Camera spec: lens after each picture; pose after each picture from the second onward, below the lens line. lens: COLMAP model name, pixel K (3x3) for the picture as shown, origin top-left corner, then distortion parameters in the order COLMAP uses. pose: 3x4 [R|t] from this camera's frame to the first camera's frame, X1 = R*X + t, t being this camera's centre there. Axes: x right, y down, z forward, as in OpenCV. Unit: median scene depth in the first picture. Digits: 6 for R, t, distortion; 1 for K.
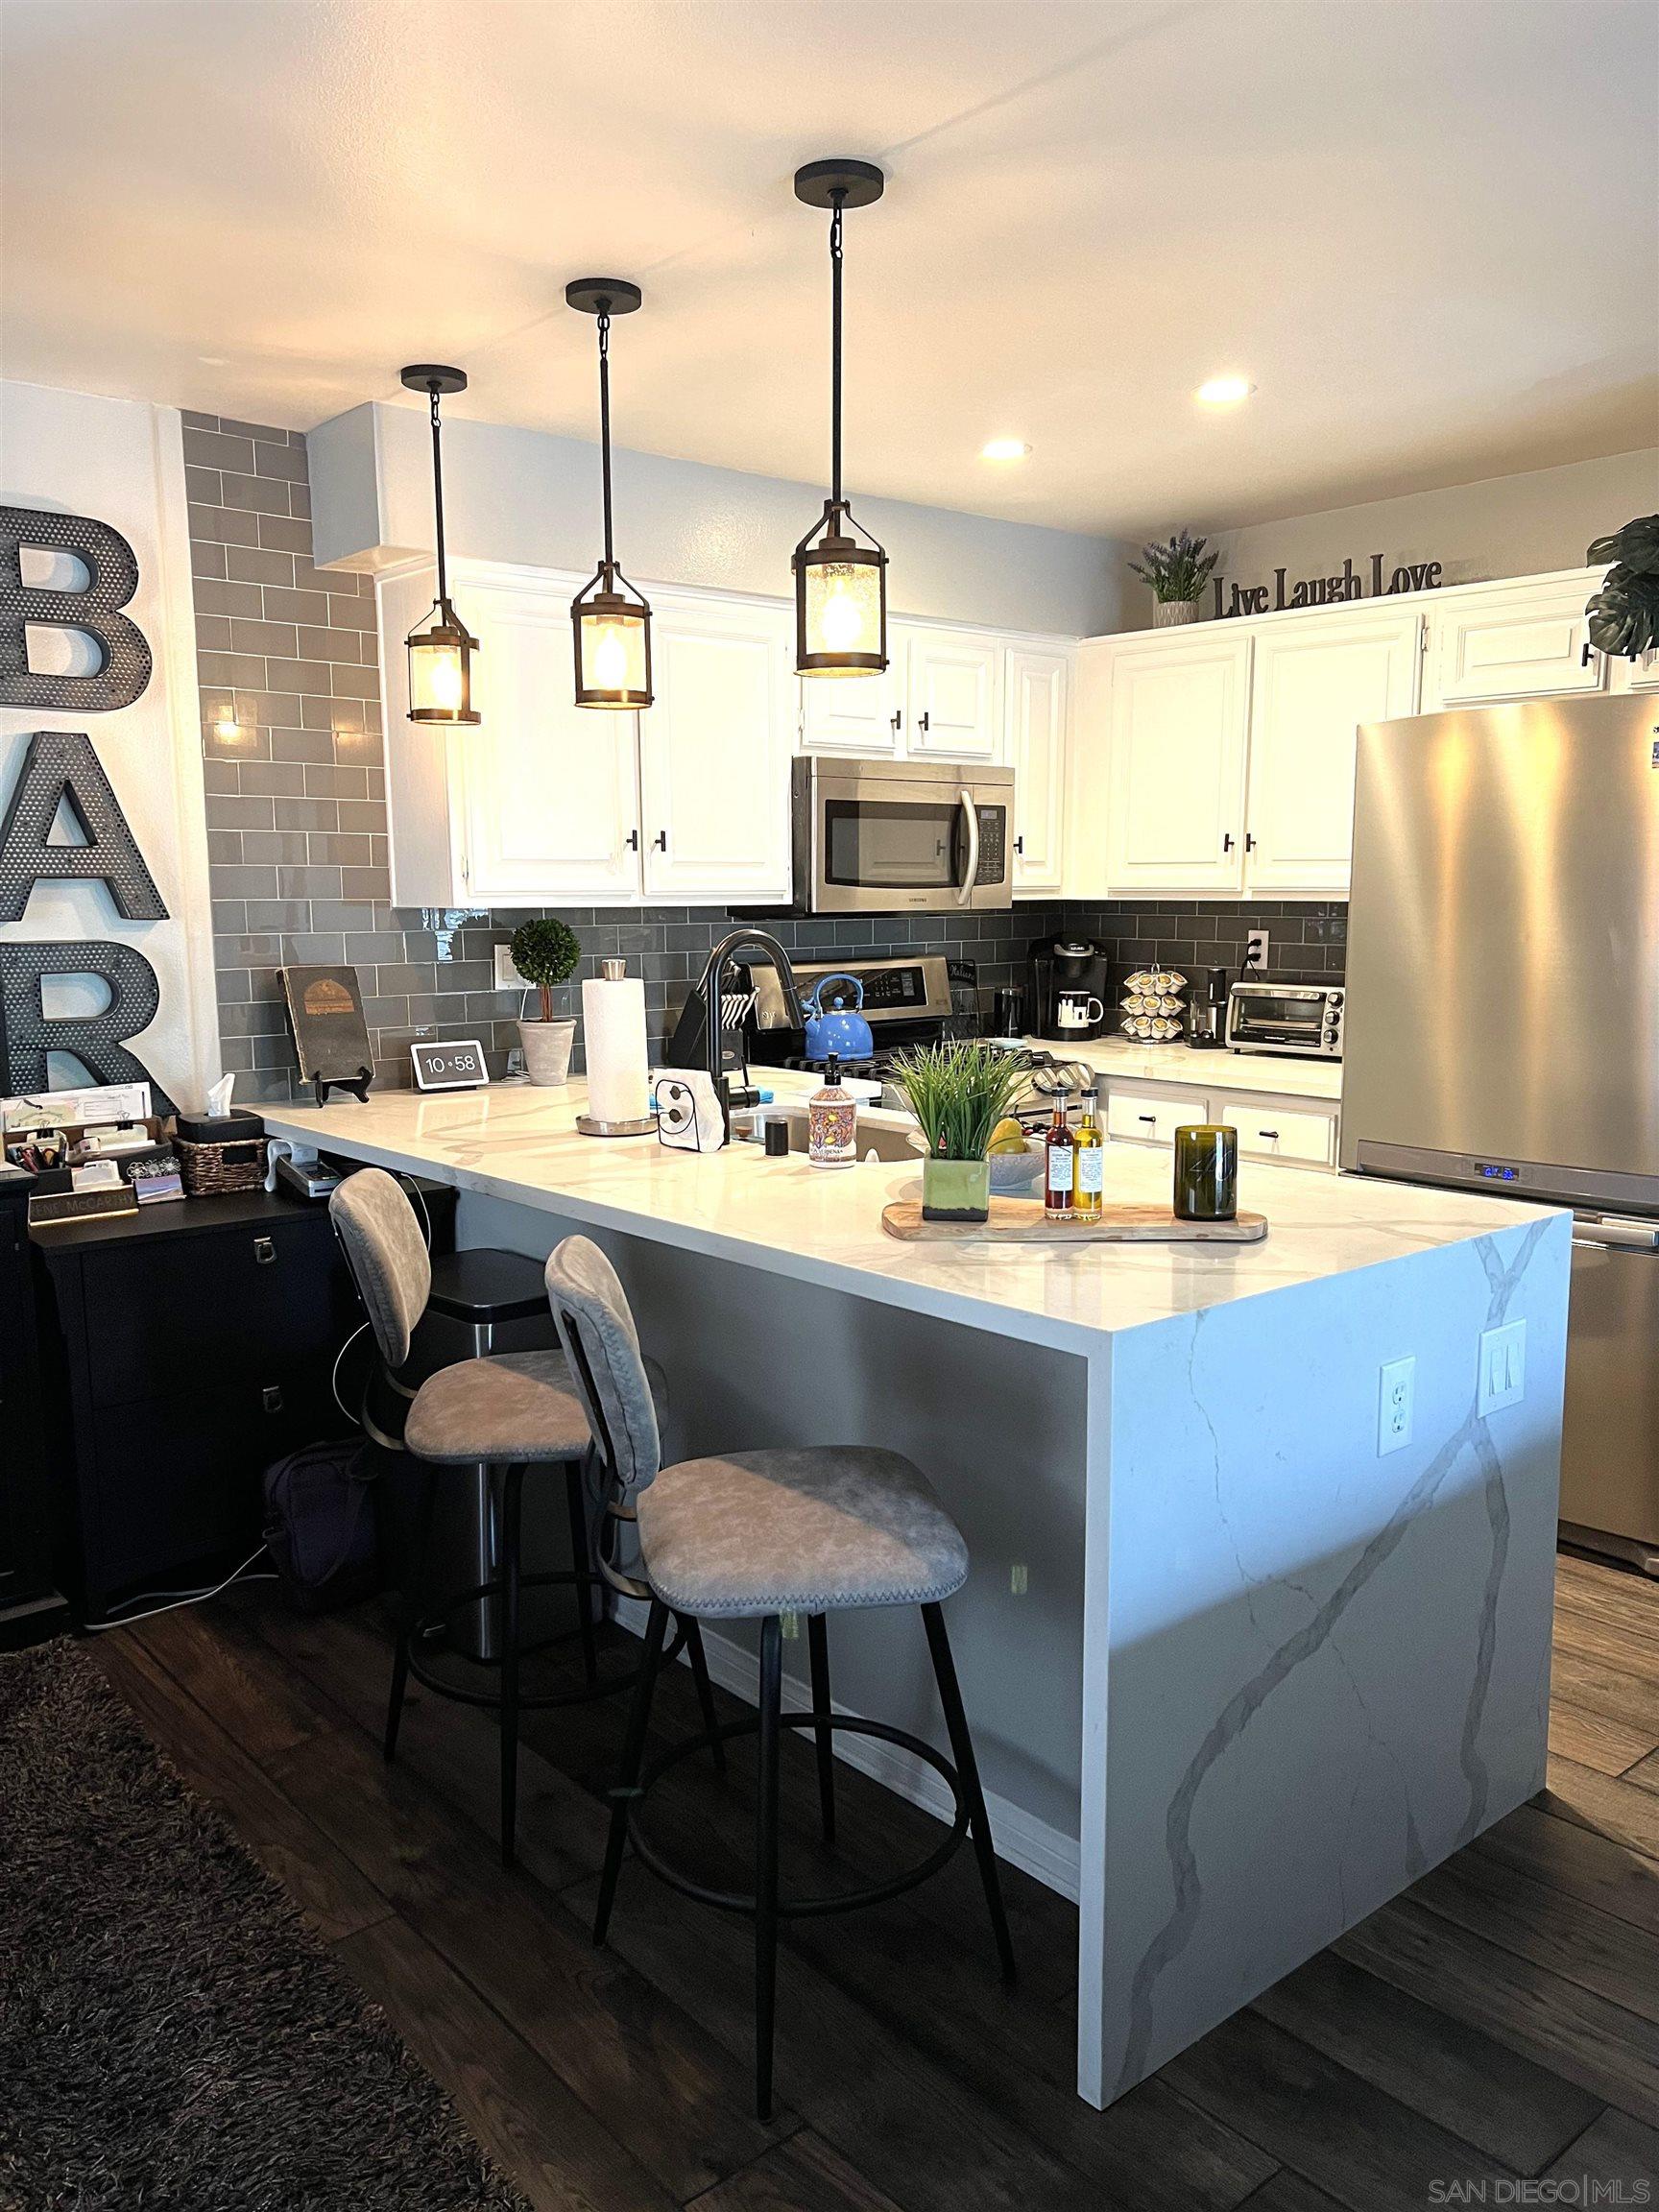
lens RADIAL K [[1646.0, 0, 829.5], [0, 1646.0, 1106.0], [0, 0, 1]] dist [0.000381, -0.001949]
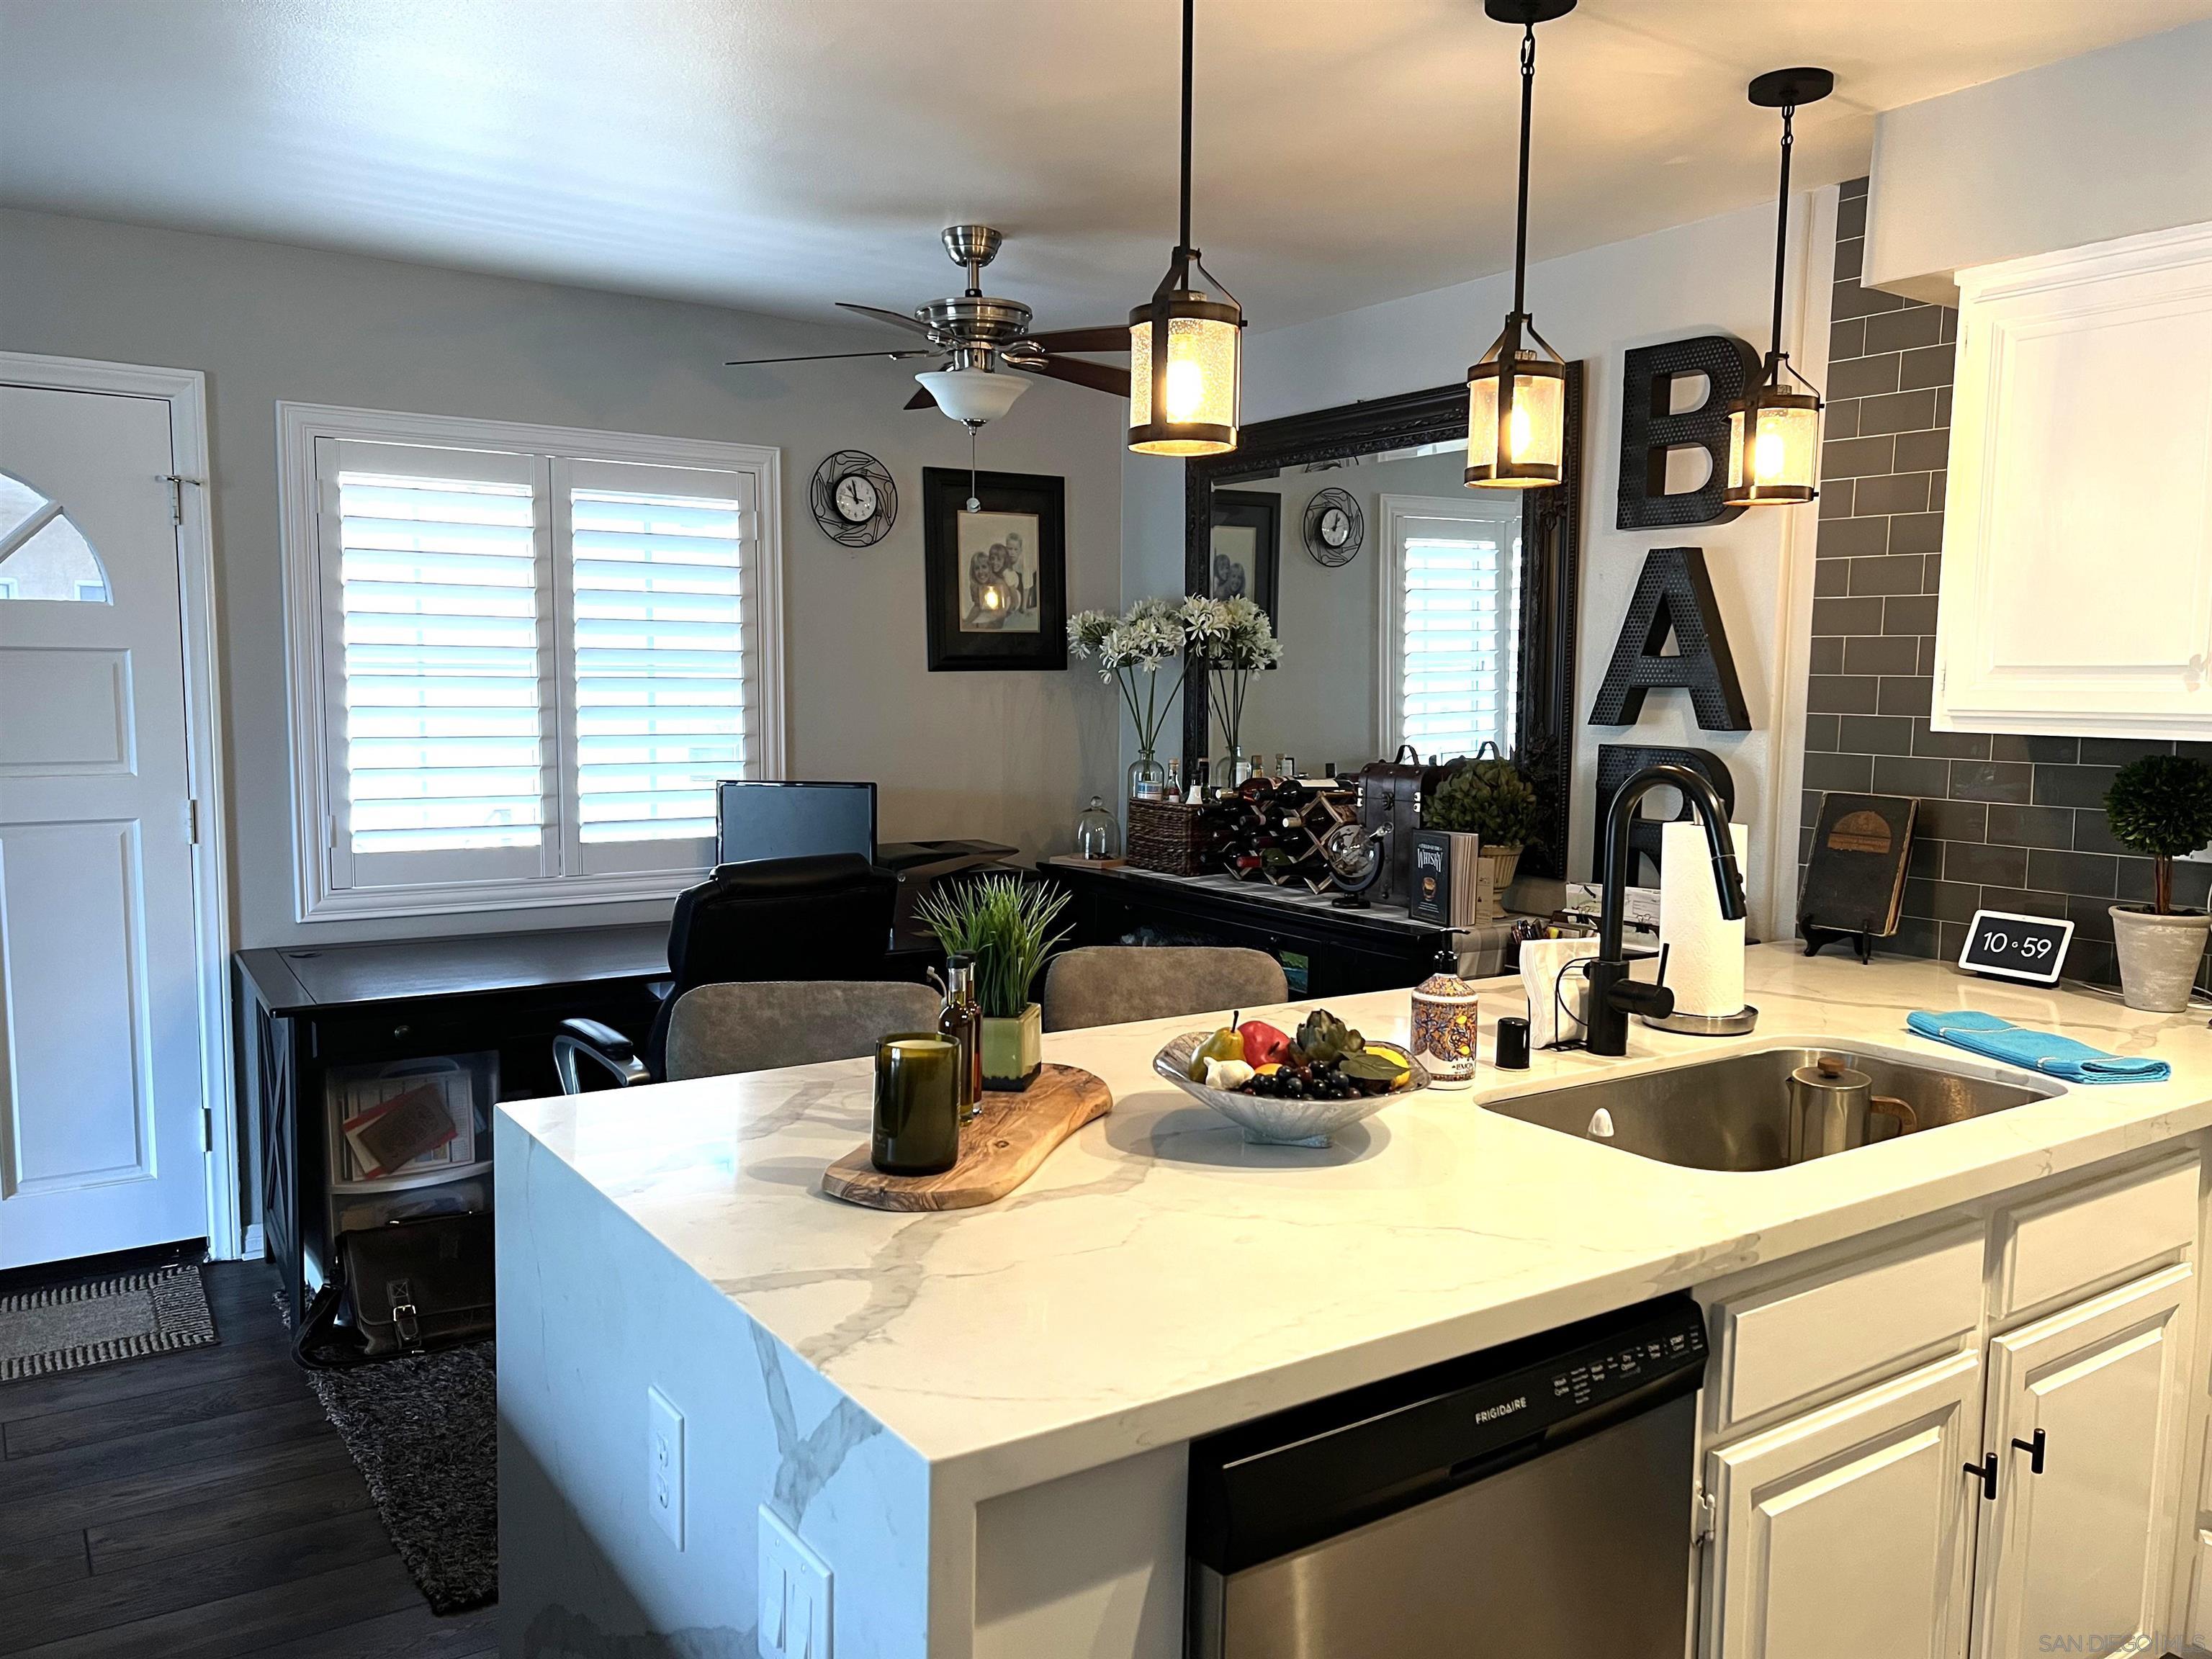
lens RADIAL K [[1646.0, 0, 1106.0], [0, 1646.0, 829.5], [0, 0, 1]] dist [0.000381, -0.001949]
pose [[-0.103421, 0.094464, -0.990142, 0.612847], [-0.147488, 0.983018, 0.109190, -0.111053], [0.983642, 0.157327, -0.087733, 0.756088]]
